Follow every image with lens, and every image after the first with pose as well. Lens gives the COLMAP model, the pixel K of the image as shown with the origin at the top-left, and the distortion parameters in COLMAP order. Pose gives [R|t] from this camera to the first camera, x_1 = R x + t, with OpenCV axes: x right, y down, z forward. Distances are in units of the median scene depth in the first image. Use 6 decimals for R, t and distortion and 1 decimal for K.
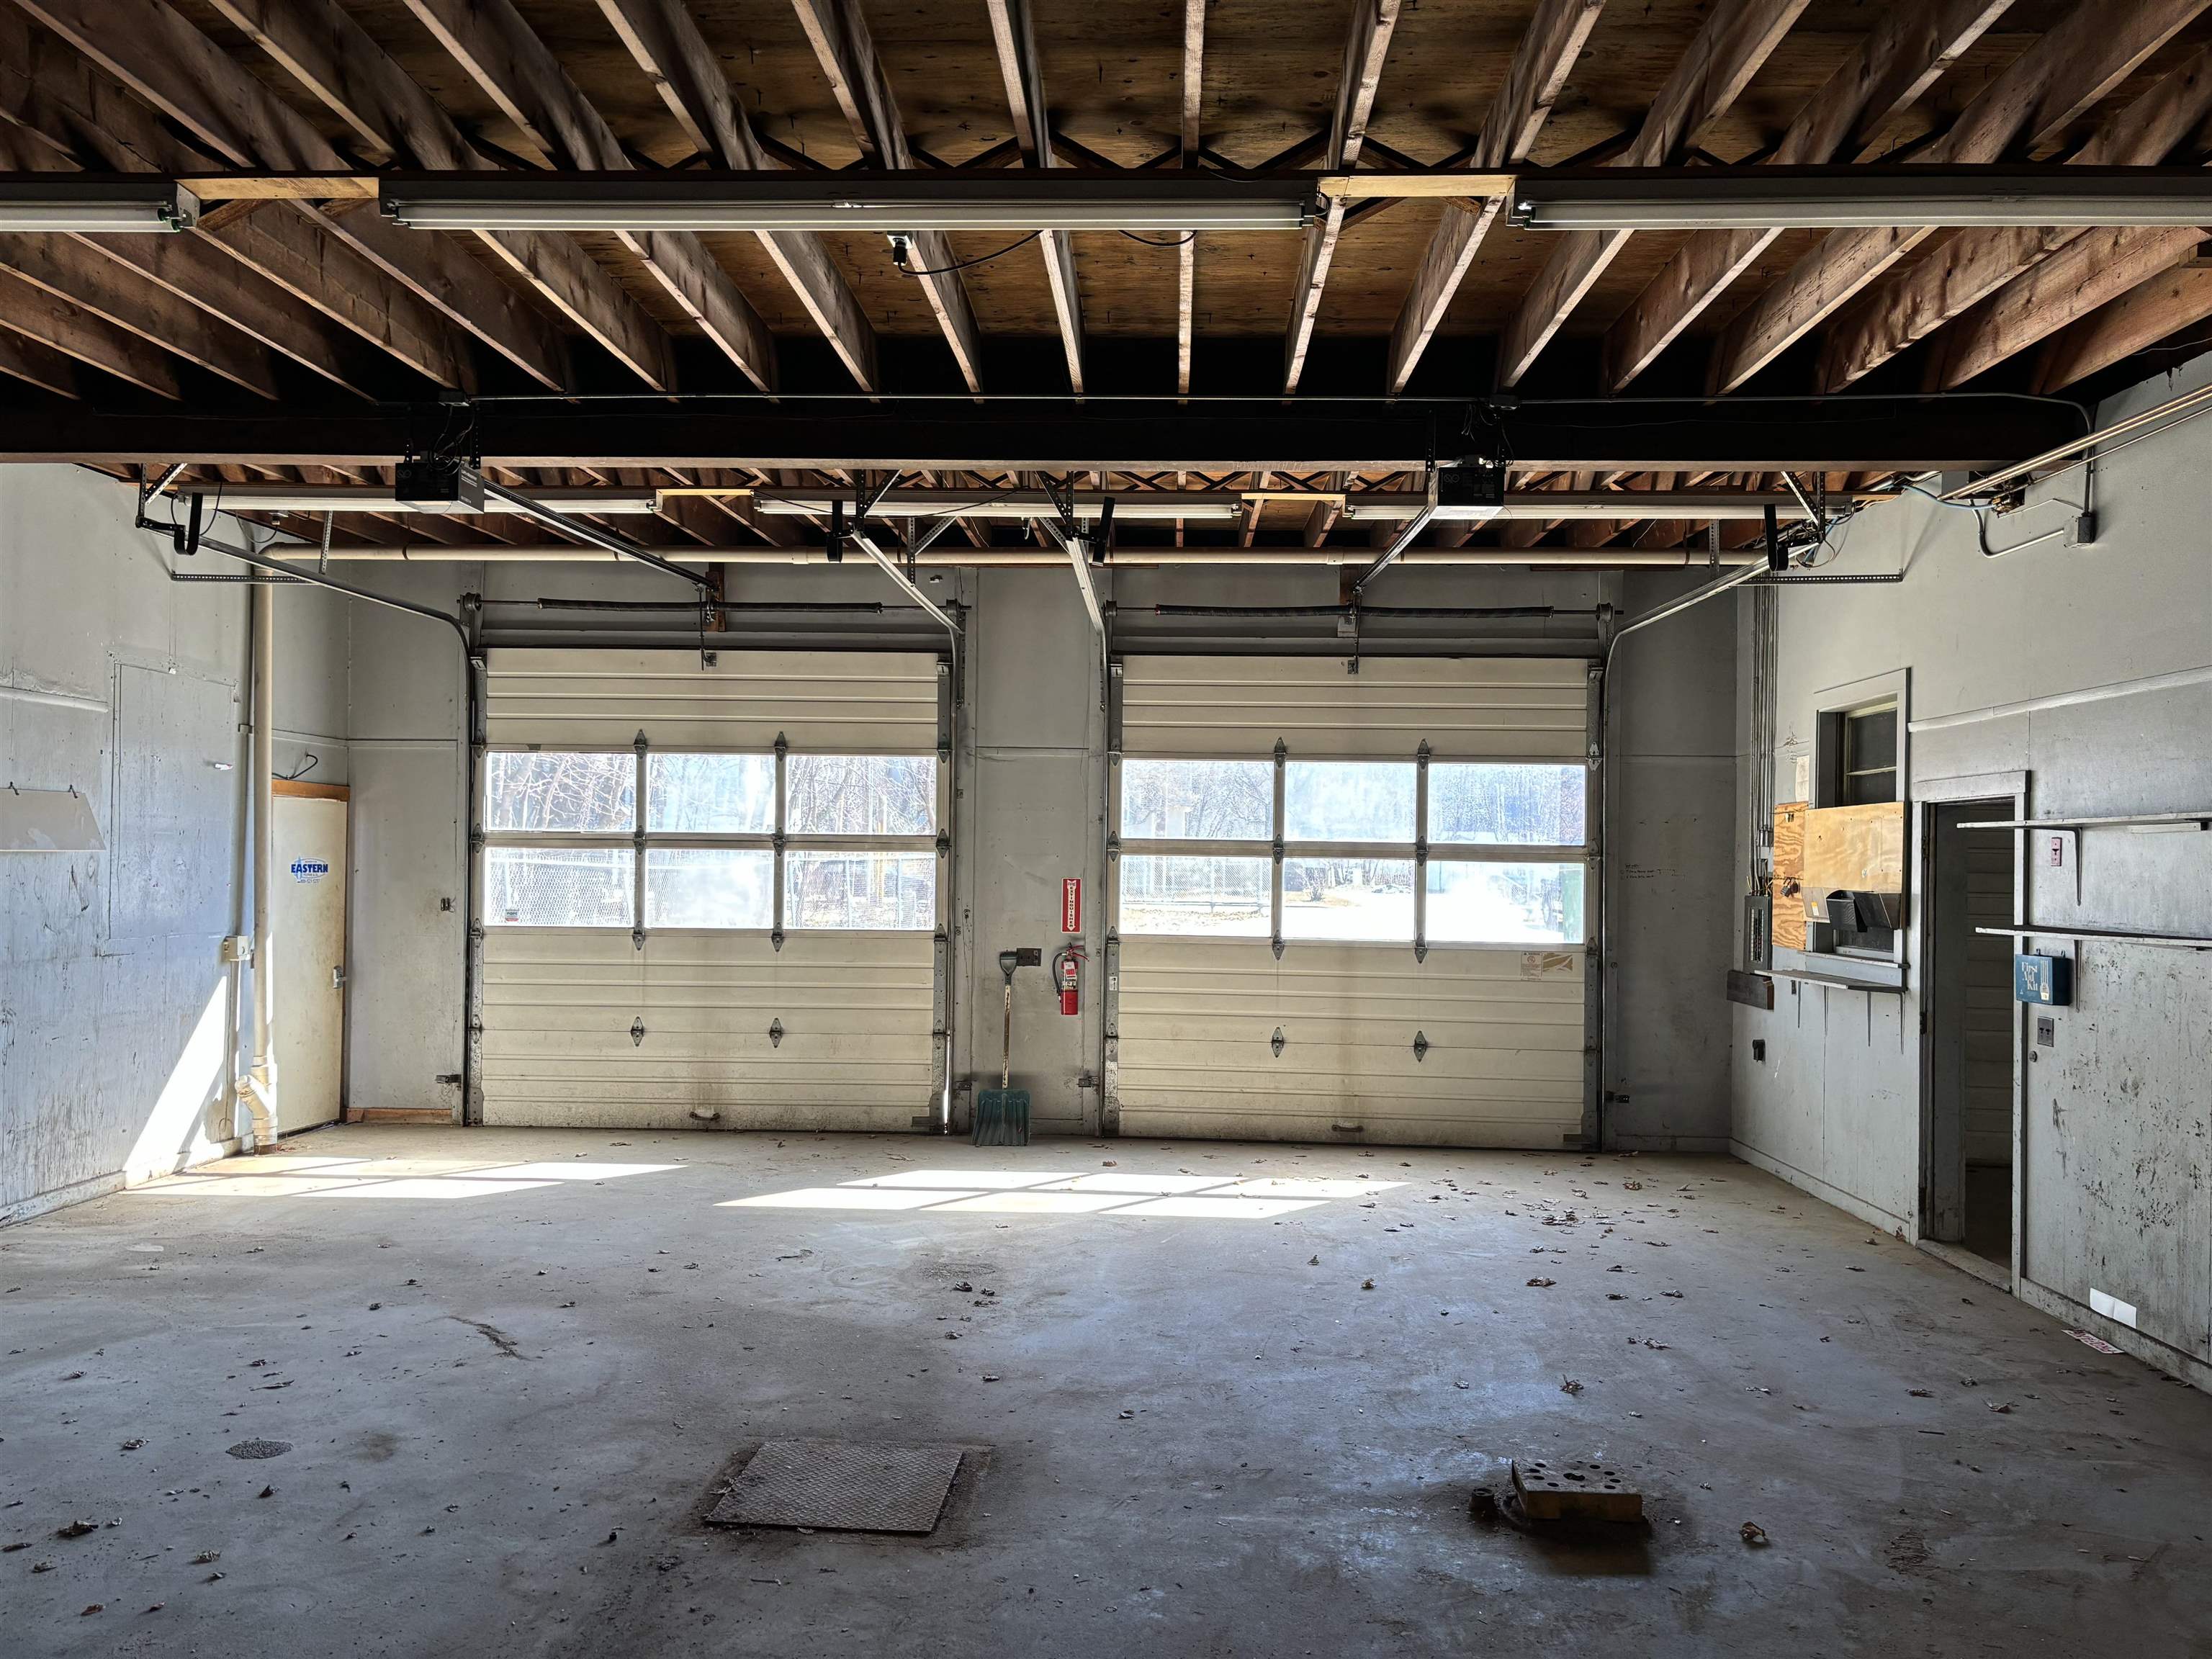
lens RADIAL K [[1644.7, 0, 1098.0], [0, 1644.7, 839.7], [0, 0, 1]] dist [0.055311, -0.064114]
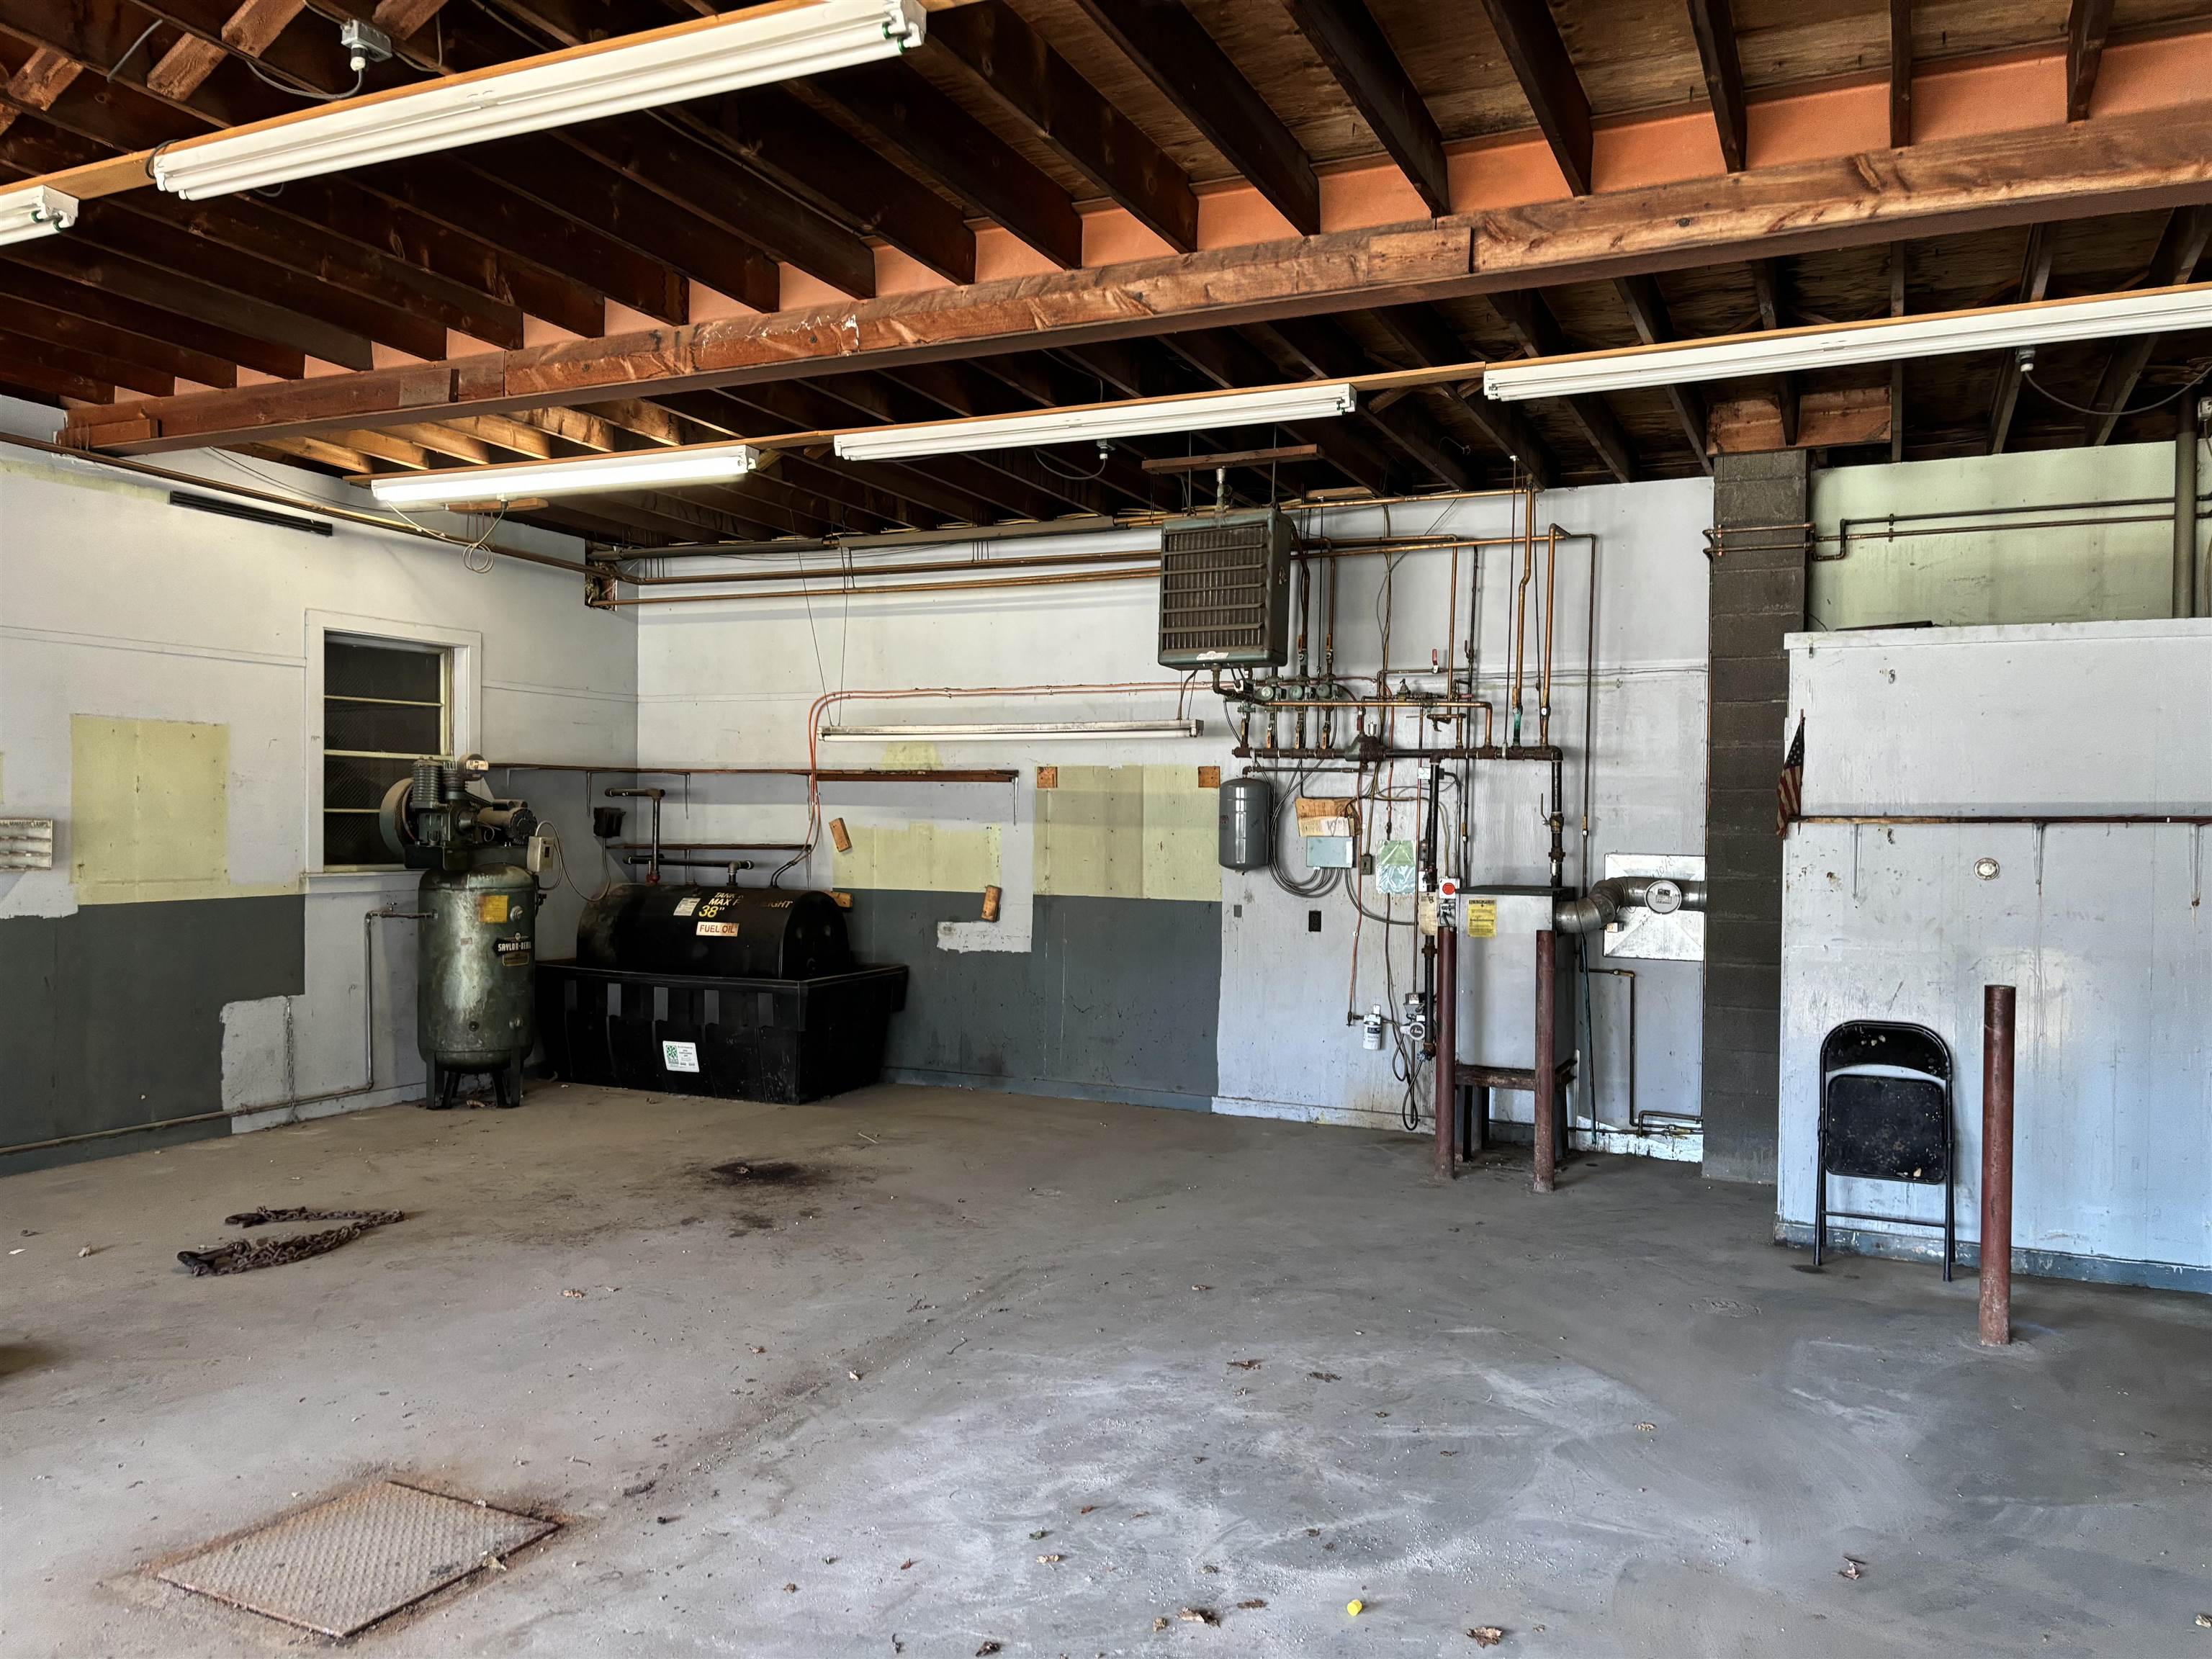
lens RADIAL K [[1644.7, 0, 1098.0], [0, 1644.7, 839.7], [0, 0, 1]] dist [0.055311, -0.064114]
pose [[-0.919781, -0.035546, 0.390819, -0.479004], [-0.037261, 0.999300, 0.003196, 0.014793], [-0.390659, -0.011623, -0.920462, 0.976120]]
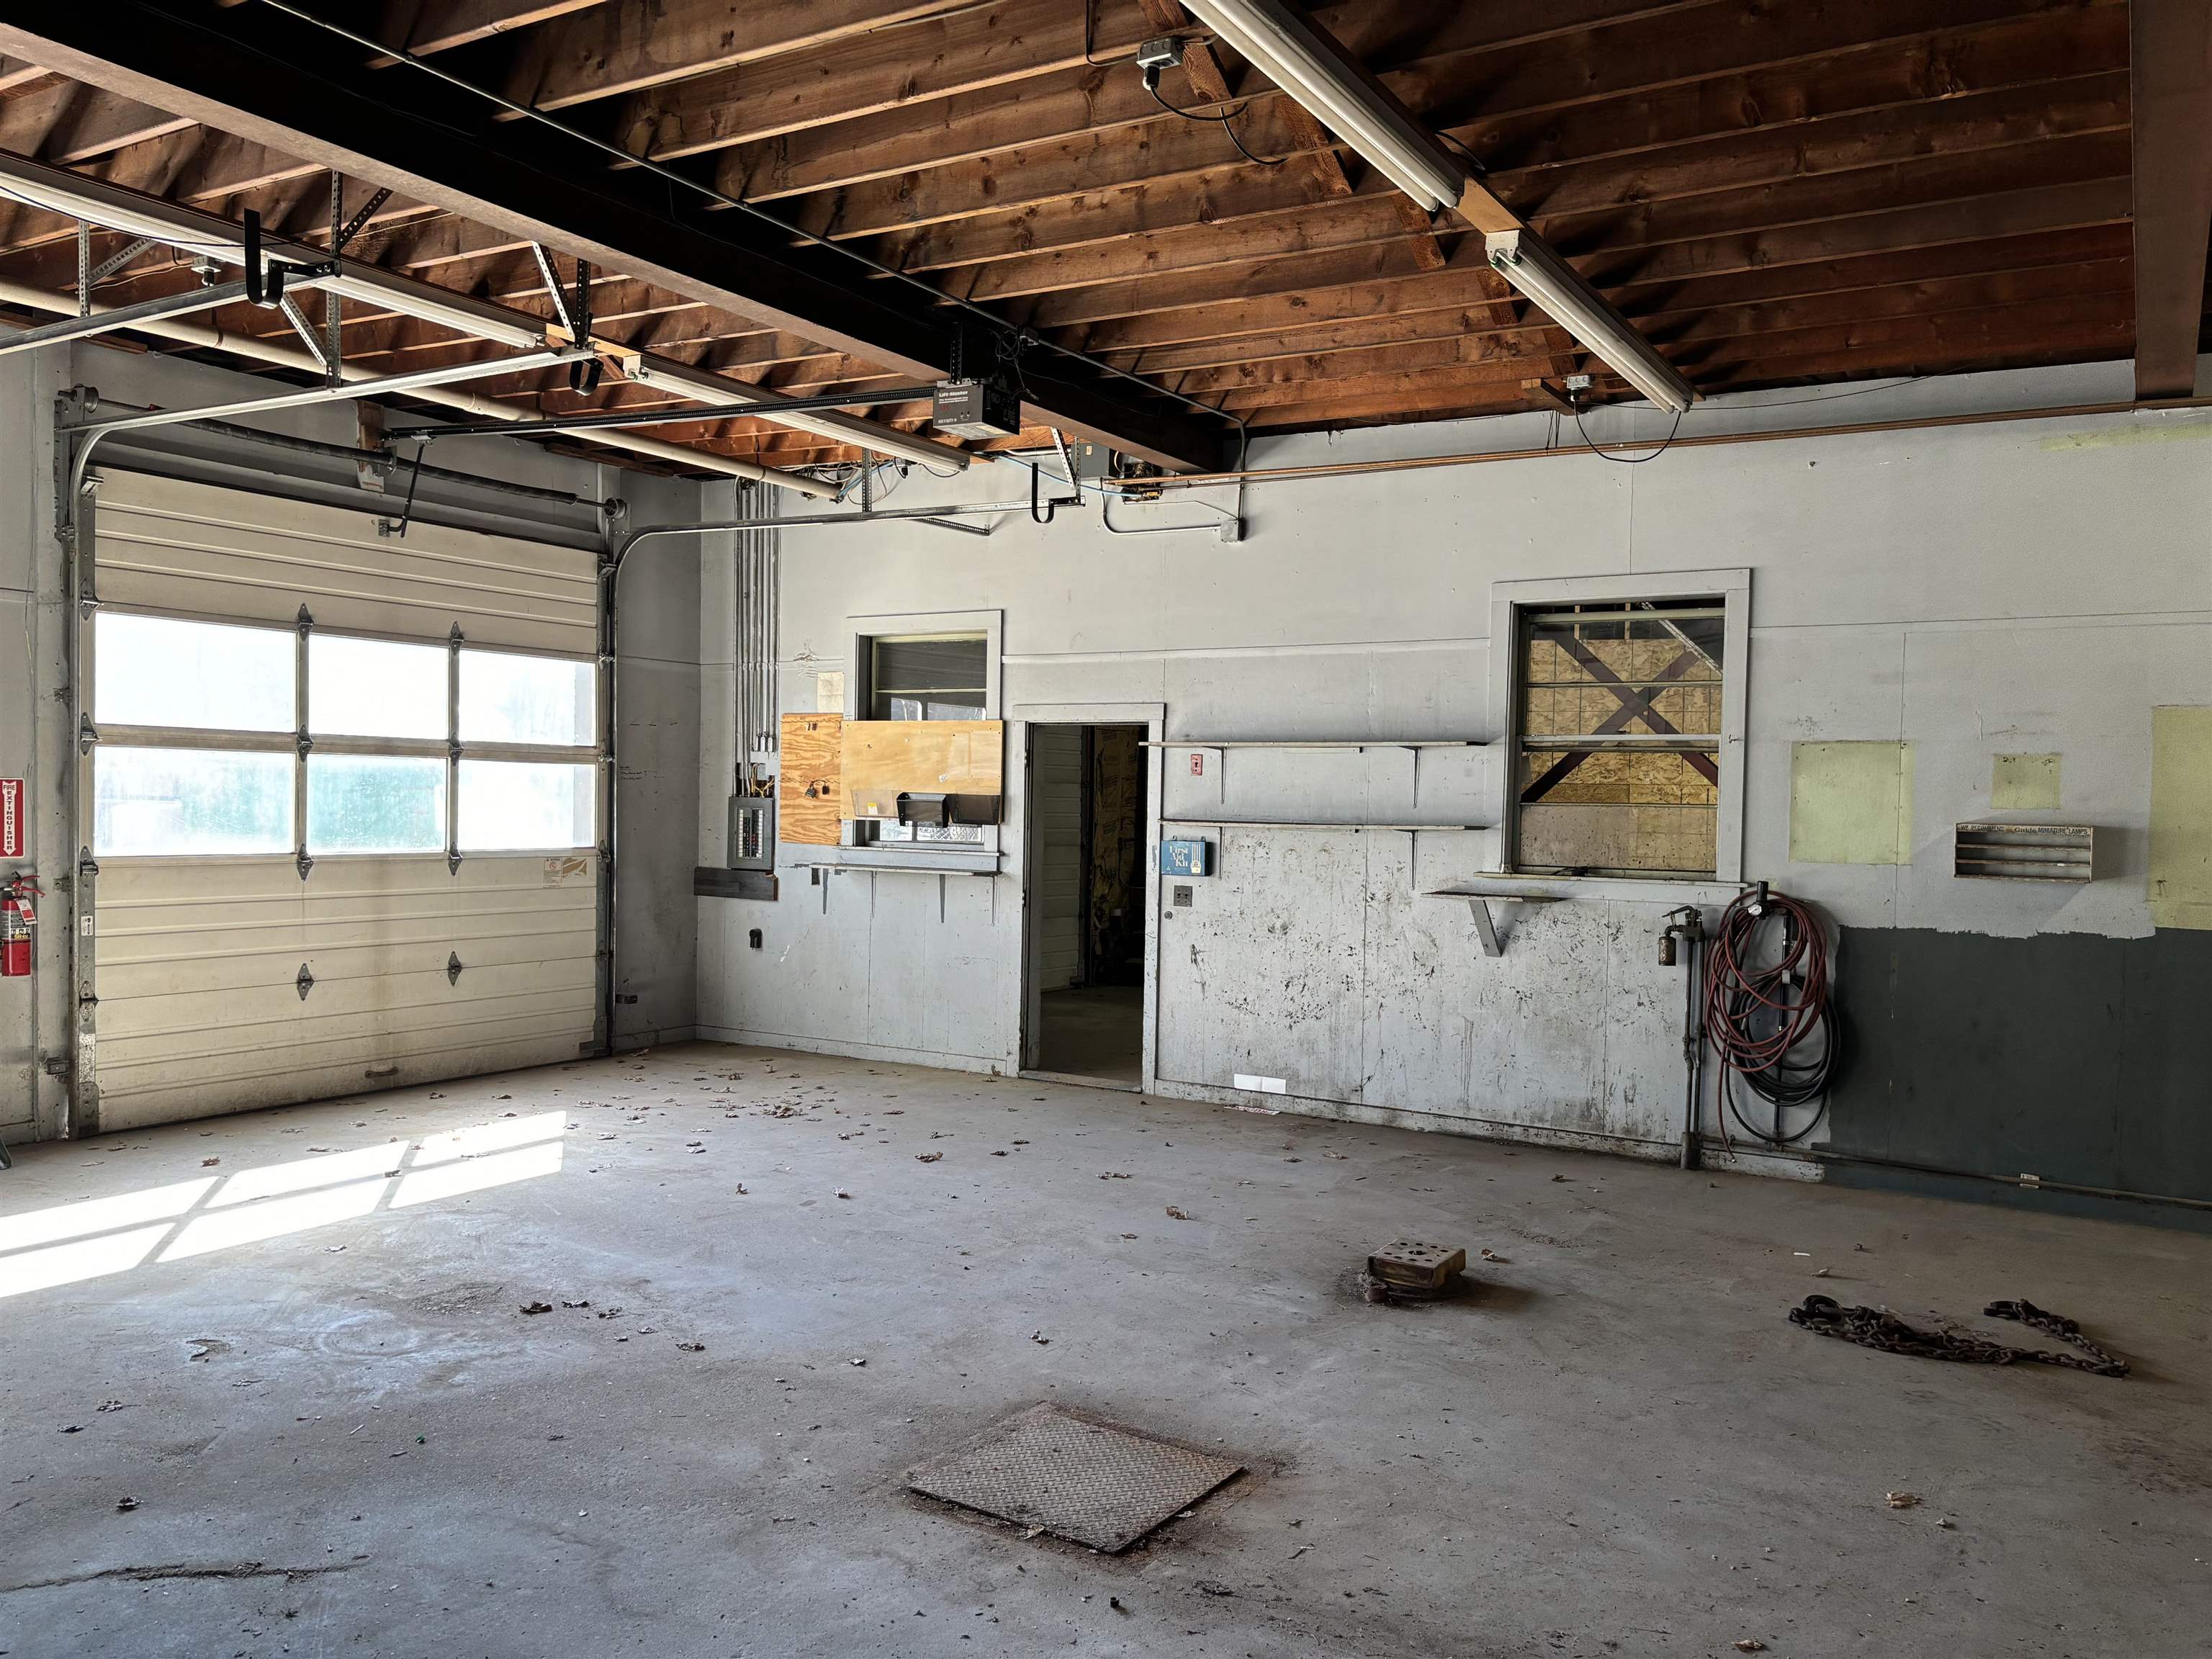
lens RADIAL K [[1644.7, 0, 1098.0], [0, 1644.7, 839.7], [0, 0, 1]] dist [0.055311, -0.064114]
pose [[0.496408, -0.029277, 0.867595, -0.543214], [-0.023752, 0.998599, 0.047287, 0.007044], [-0.867764, -0.044080, 0.495017, 0.346756]]
